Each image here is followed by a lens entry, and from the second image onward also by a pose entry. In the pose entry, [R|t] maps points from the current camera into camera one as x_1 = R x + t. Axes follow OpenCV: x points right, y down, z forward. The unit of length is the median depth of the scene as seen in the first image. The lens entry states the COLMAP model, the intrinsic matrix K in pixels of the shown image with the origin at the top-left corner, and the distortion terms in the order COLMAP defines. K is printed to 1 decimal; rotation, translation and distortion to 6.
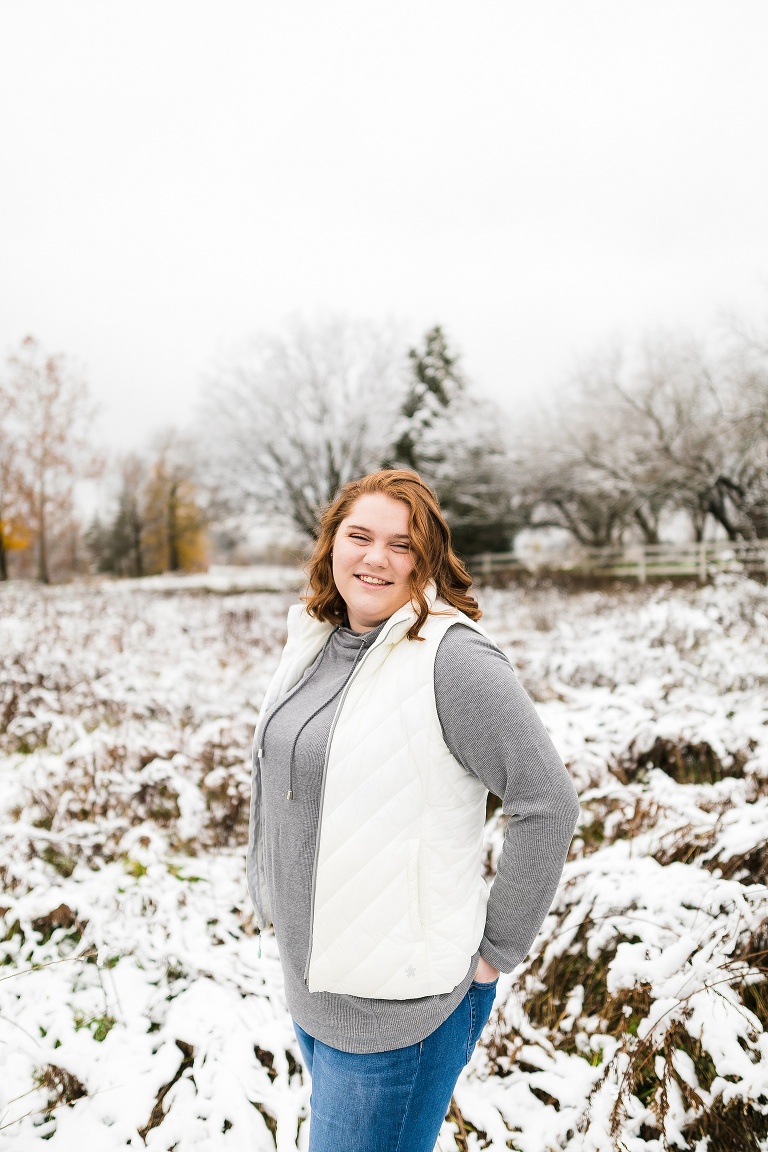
lens RADIAL K [[945.2, 0, 383.7], [0, 945.2, 575.3], [0, 0, 1]] dist [0.001329, 0.019821]
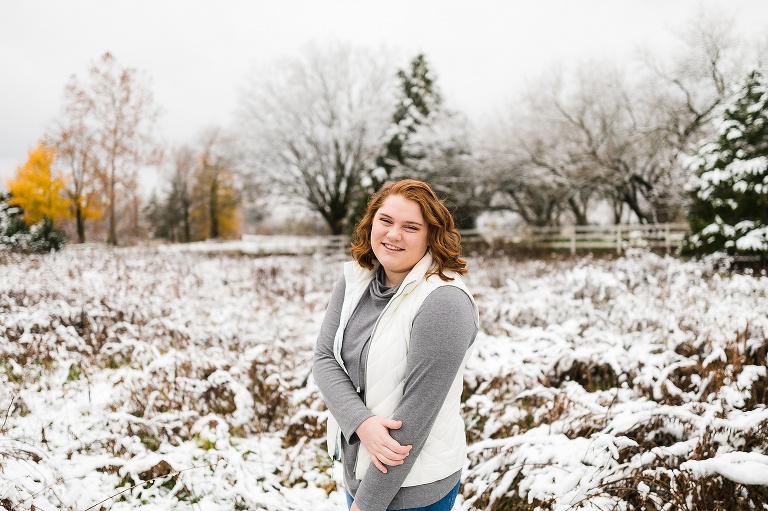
lens RADIAL K [[791.6, 0, 384.8], [0, 791.6, 250.6], [0, 0, 1]] dist [0.027016, 0.000000]
pose [[0.999558, 0.020611, 0.021415, -0.013750], [-0.020667, 0.999784, 0.002375, 0.006647], [-0.021362, -0.002817, 0.999768, -0.110546]]
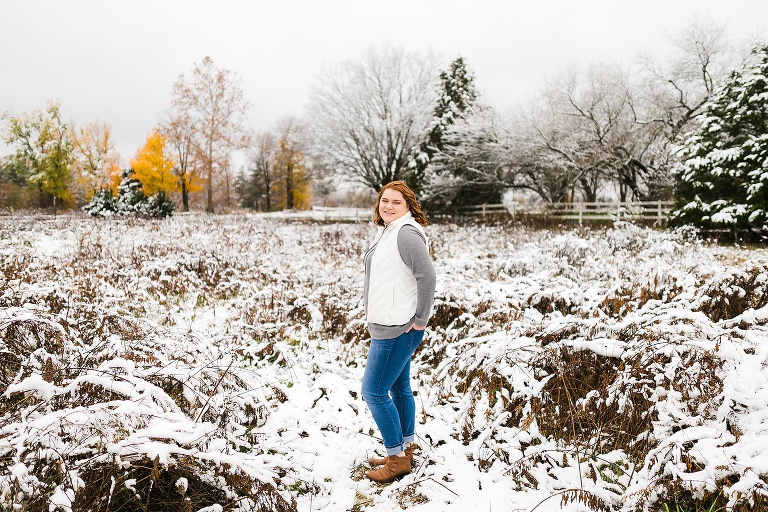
lens RADIAL K [[864.2, 0, 380.3], [0, 864.2, 263.5], [0, 0, 1]] dist [0.046414, 0.000000]
pose [[0.997095, 0.037957, -0.066039, 0.038564], [-0.034356, 0.997904, 0.054839, 0.005101], [0.067982, -0.052411, 0.996309, -0.558370]]
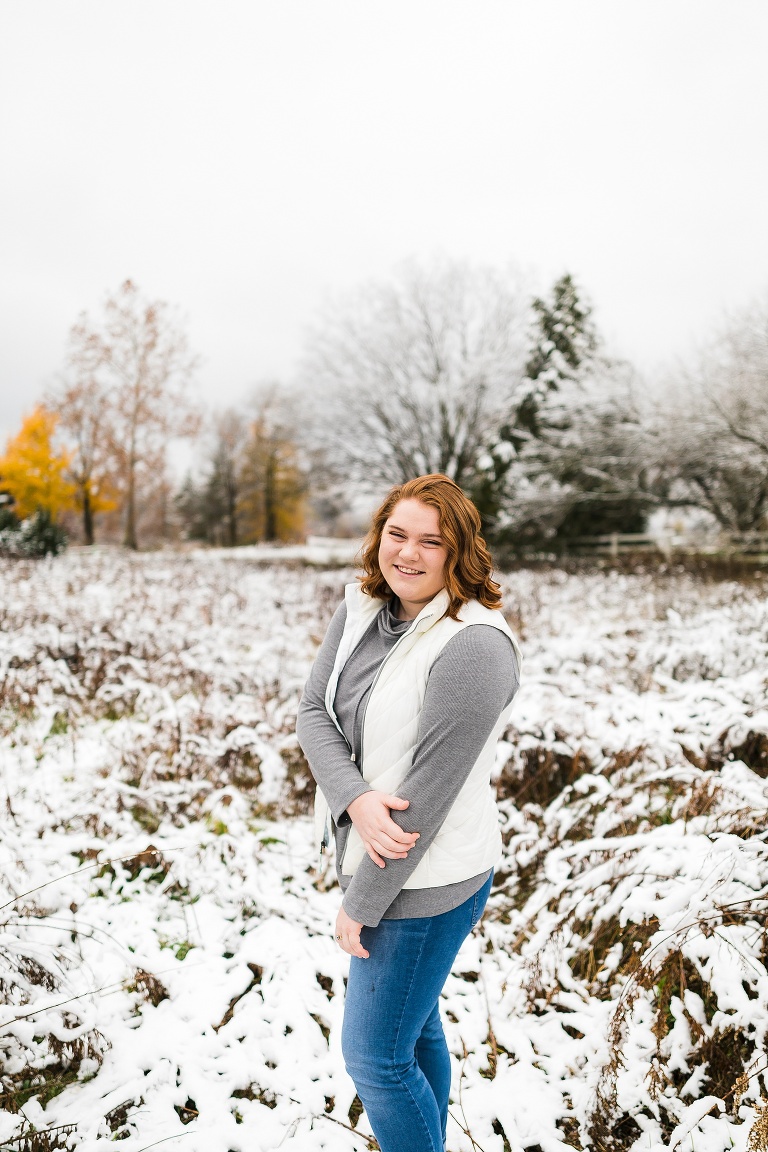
lens RADIAL K [[1187.5, 0, 407.5], [0, 1187.5, 560.3], [0, 0, 1]] dist [0.027016, 0.000000]
pose [[0.993498, 0.037455, -0.107511, 0.041777], [-0.036690, 0.999285, 0.009086, -0.000885], [0.107775, -0.005083, 0.994162, -0.153988]]
